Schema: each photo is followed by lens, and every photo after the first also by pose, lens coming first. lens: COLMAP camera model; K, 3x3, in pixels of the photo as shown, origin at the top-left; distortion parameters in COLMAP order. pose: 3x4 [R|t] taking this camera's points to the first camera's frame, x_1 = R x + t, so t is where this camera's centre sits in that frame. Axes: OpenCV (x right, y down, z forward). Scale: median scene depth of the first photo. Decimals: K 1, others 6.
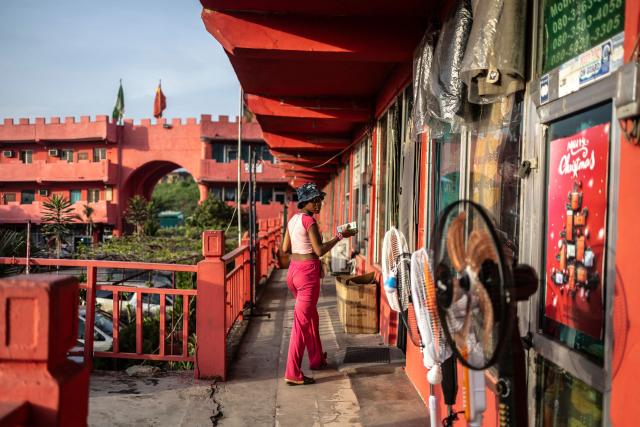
lens RADIAL K [[814.1, 0, 318.2], [0, 814.1, 233.0], [0, 0, 1]] dist [-0.019251, -0.007547]
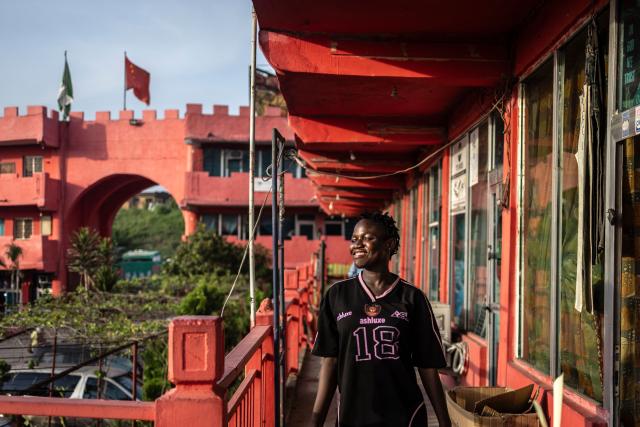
lens RADIAL K [[1087.5, 0, 344.1], [0, 1087.5, 188.2], [0, 0, 1]] dist [-0.011738, -0.067899]
pose [[0.999973, -0.007065, -0.002243, -0.015094], [0.006863, 0.996785, -0.079824, -0.006659], [0.002800, 0.079806, 0.996806, 0.128424]]
